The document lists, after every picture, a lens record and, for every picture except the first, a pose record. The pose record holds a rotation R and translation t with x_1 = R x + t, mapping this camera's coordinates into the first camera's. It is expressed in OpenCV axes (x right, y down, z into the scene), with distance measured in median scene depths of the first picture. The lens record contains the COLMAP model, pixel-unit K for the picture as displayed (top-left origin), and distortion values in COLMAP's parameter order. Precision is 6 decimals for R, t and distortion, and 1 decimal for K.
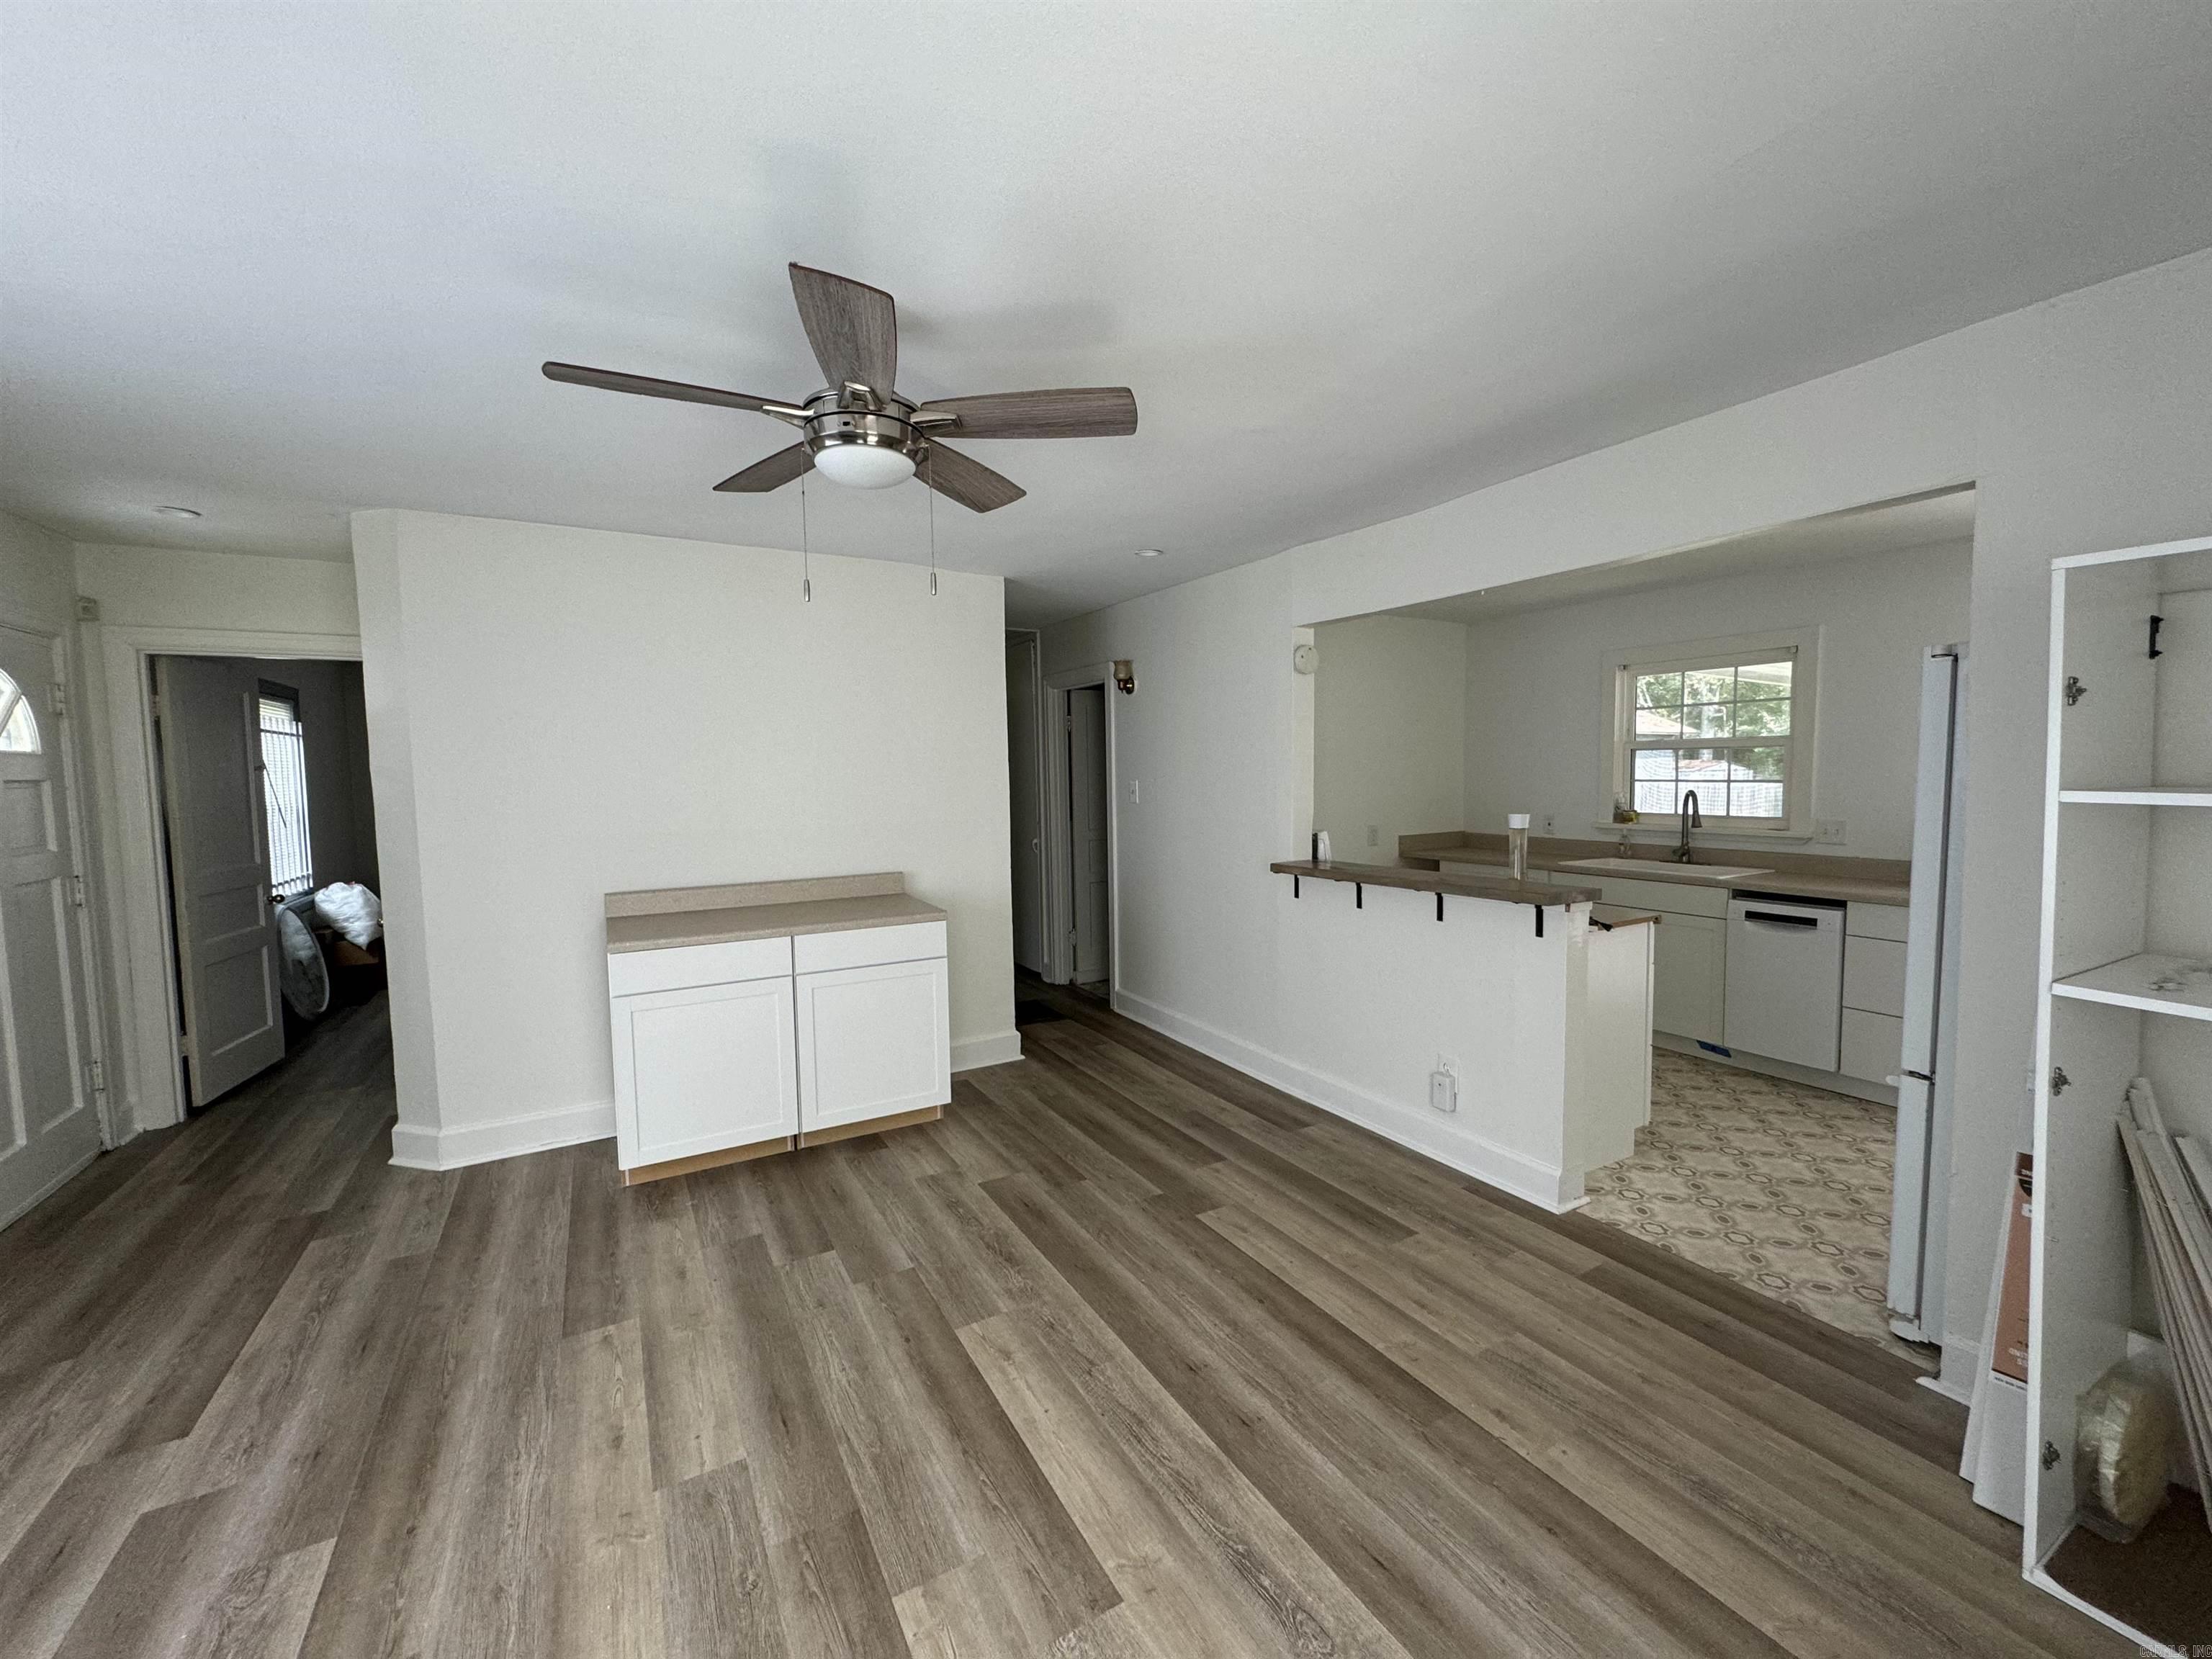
lens RADIAL K [[885.2, 0, 1099.4], [0, 885.2, 834.9], [0, 0, 1]] dist [-0.003378, 0.000564]
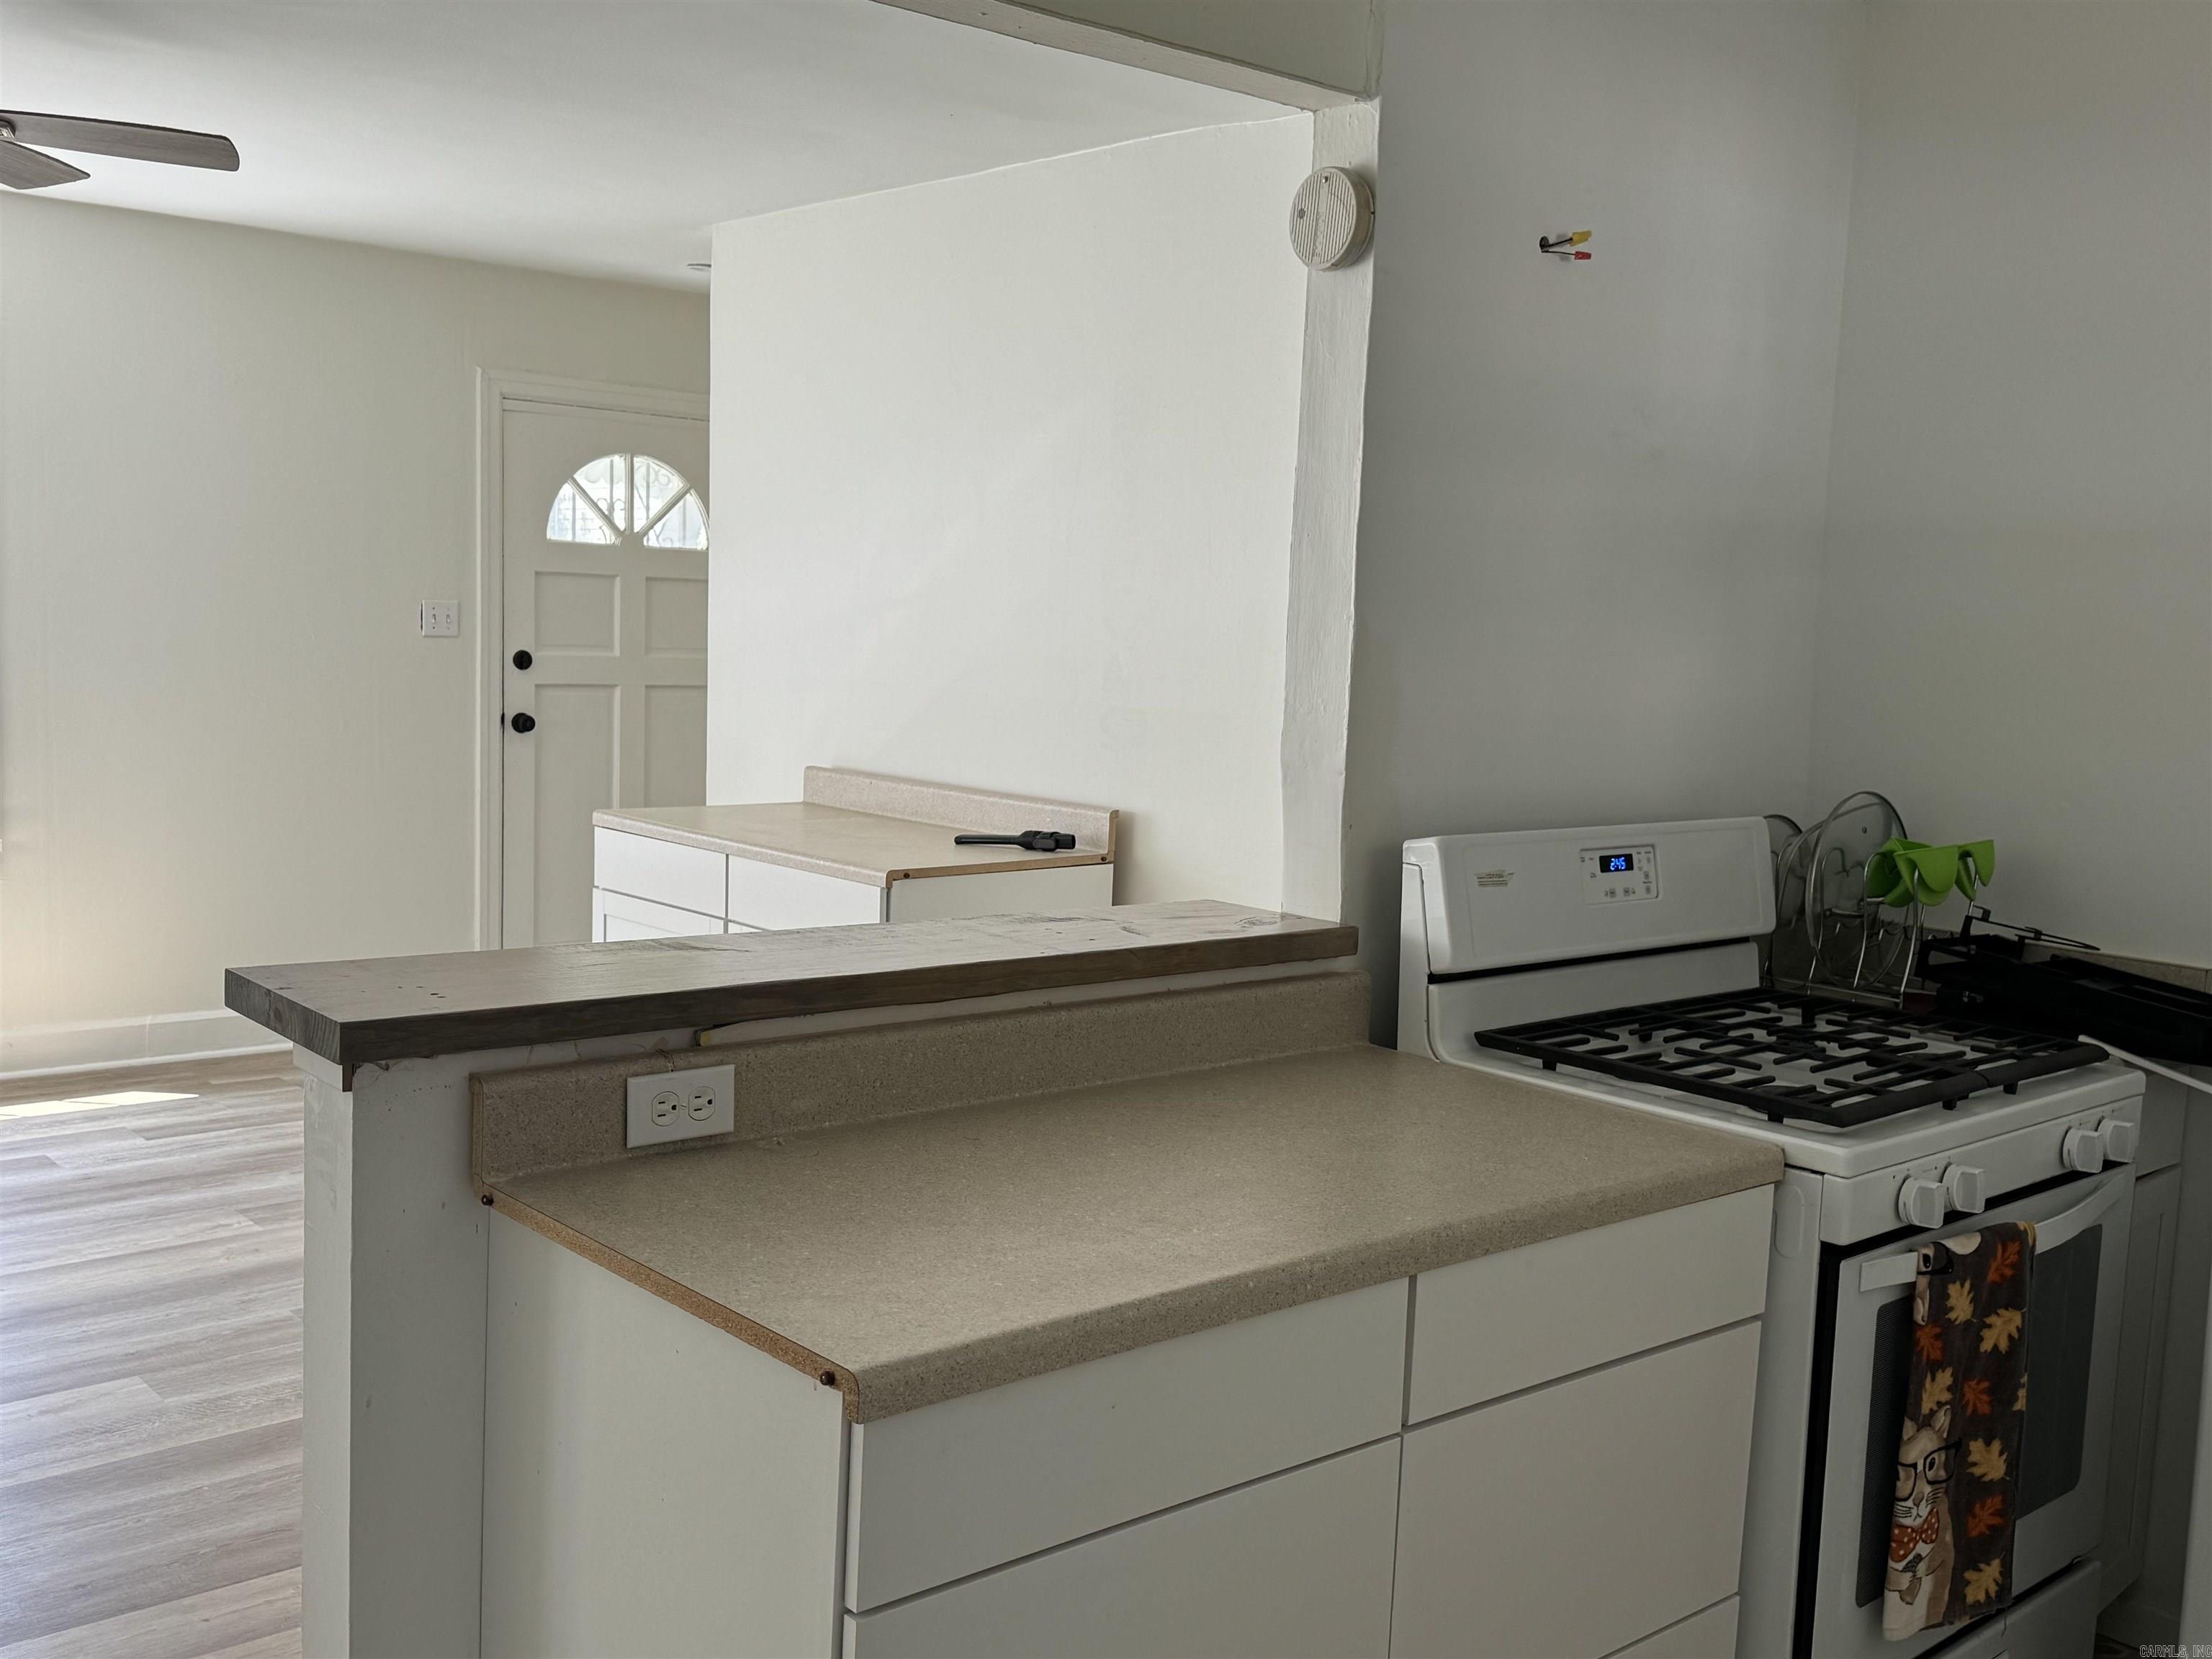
lens RADIAL K [[2081.0, 0, 1107.0], [0, 2081.0, 840.2], [0, 0, 1]] dist [0.068345, 0.000000]
pose [[0.216944, 0.133625, -0.966995, 0.943795], [-0.113033, 0.987363, 0.111080, -0.069952], [0.969618, 0.085204, 0.229306, 0.813611]]
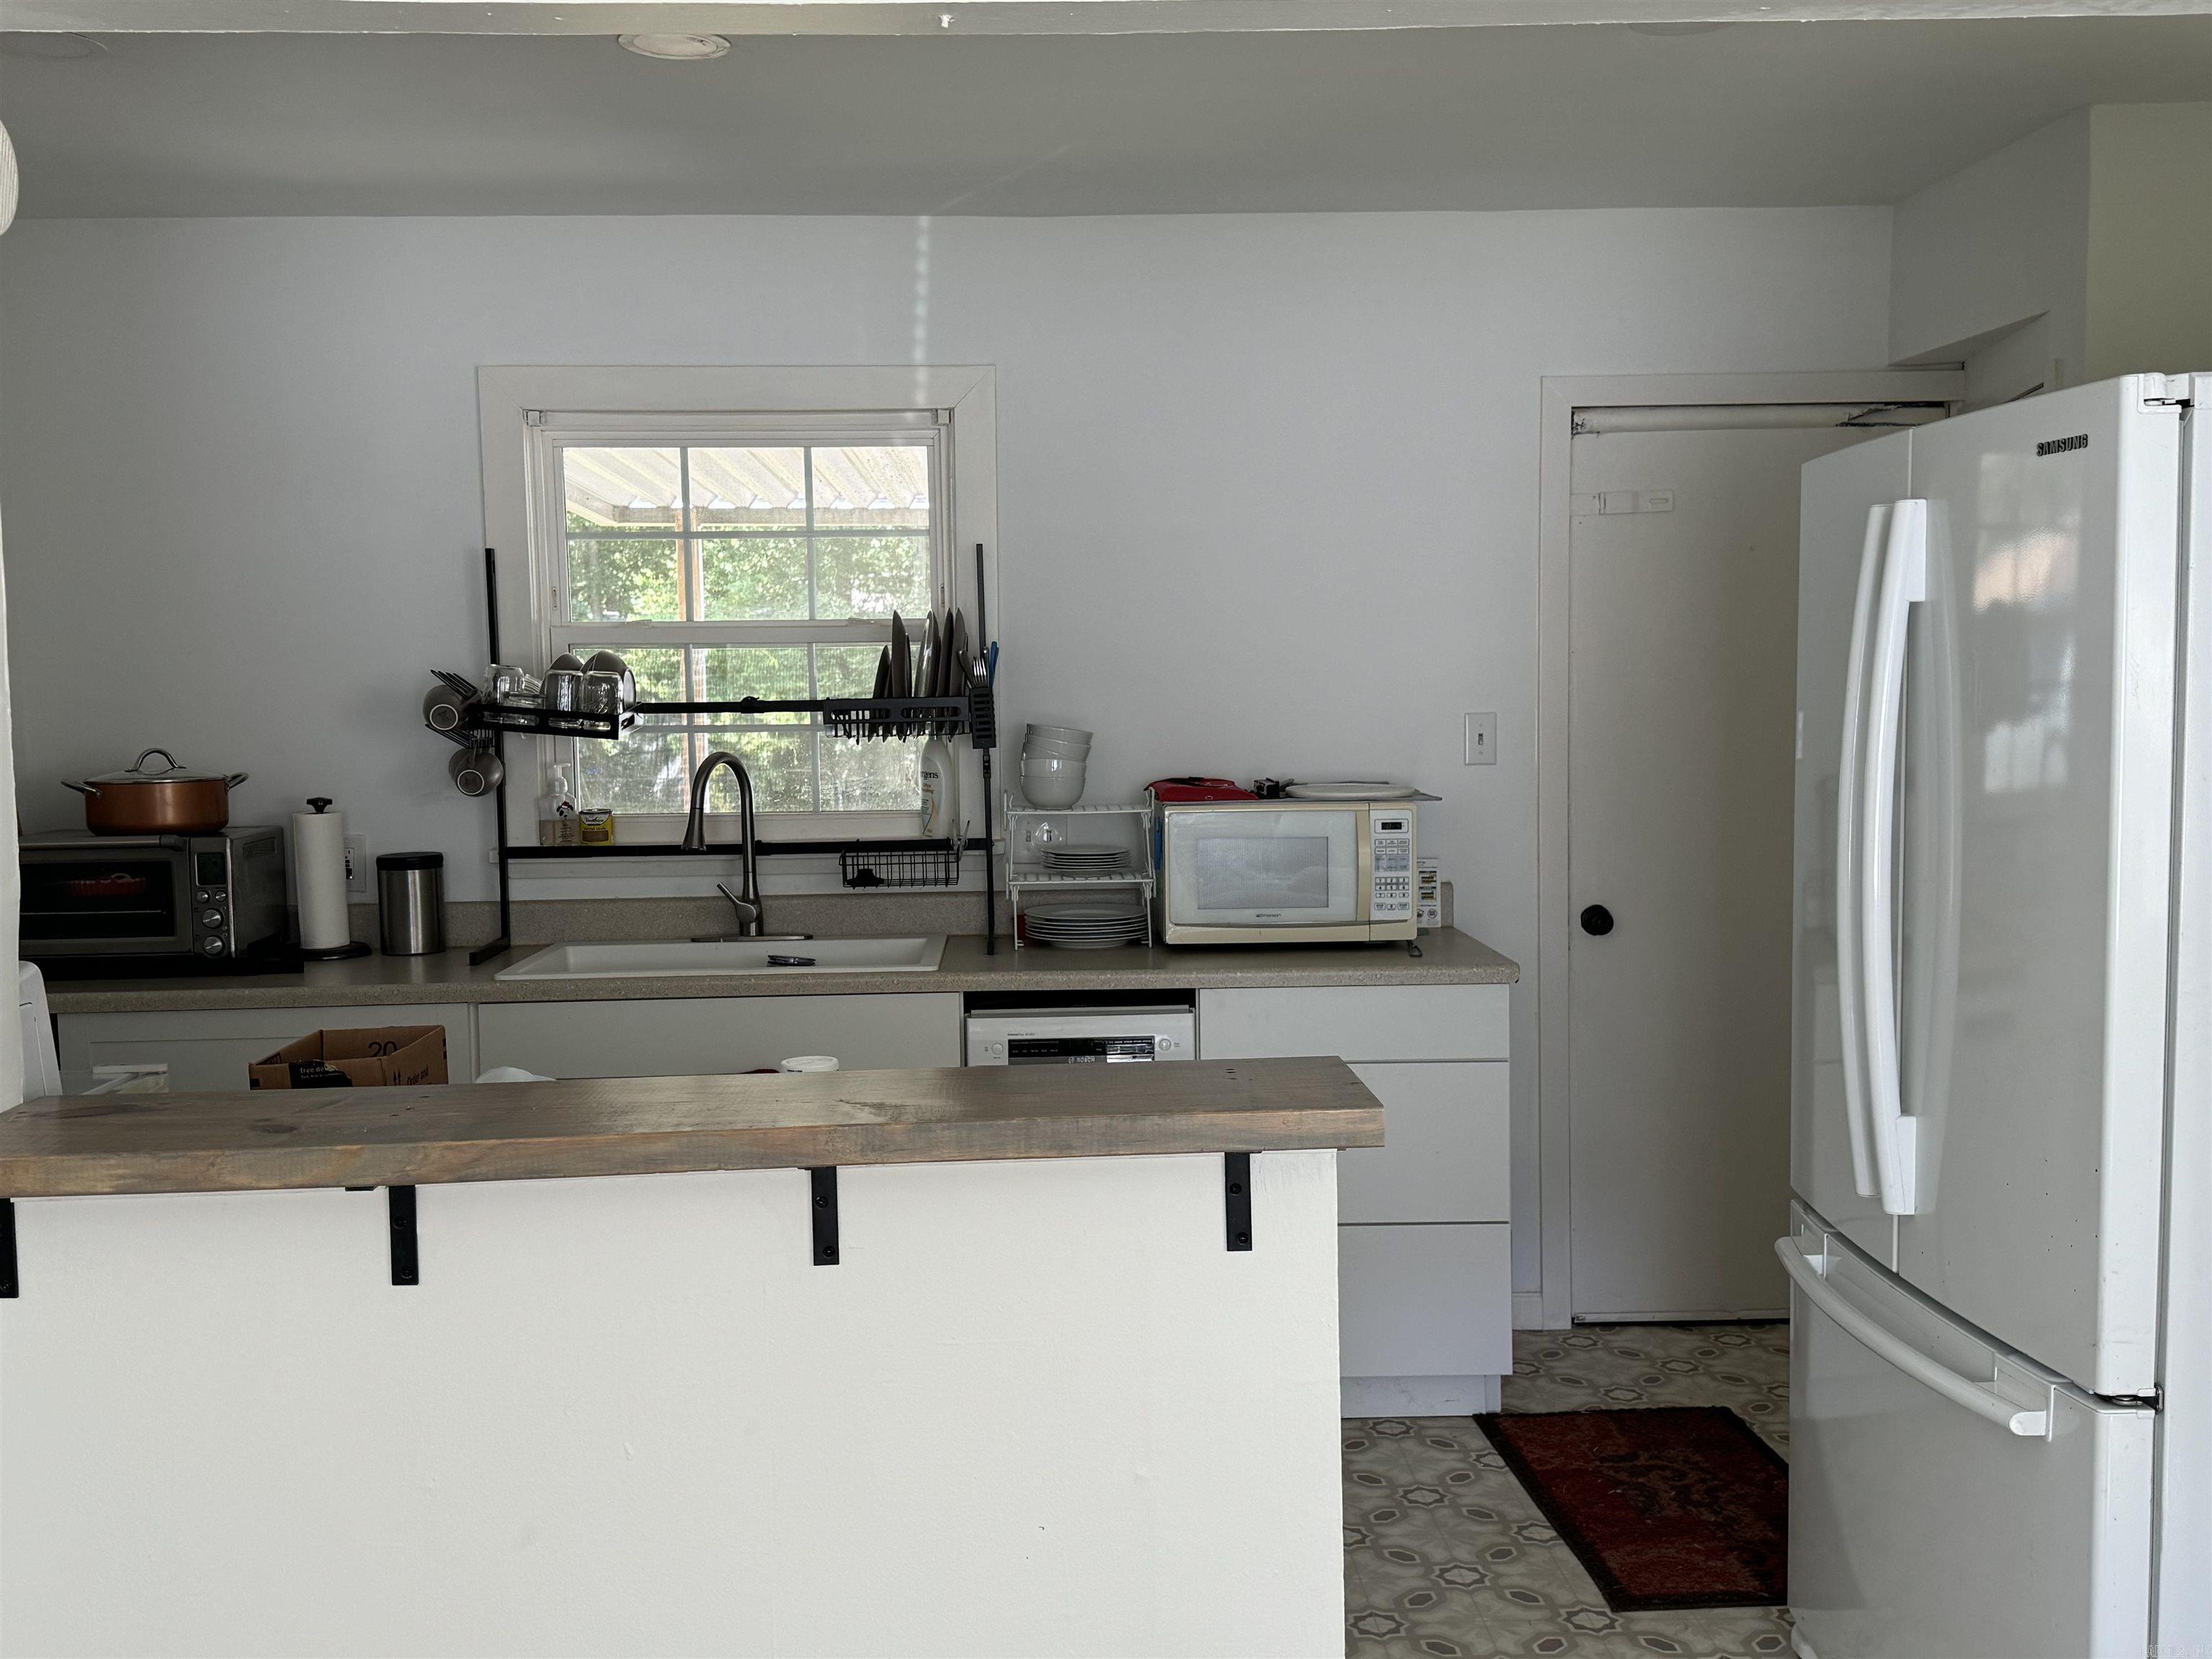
lens RADIAL K [[2081.0, 0, 1094.2], [0, 2081.0, 835.4], [0, 0, 1]] dist [0.068345, 0.000000]
pose [[0.466267, -0.059093, 0.882668, -0.095976], [0.077627, 0.996651, 0.025718, -0.032352], [-0.881232, 0.056527, 0.469292, 0.546752]]
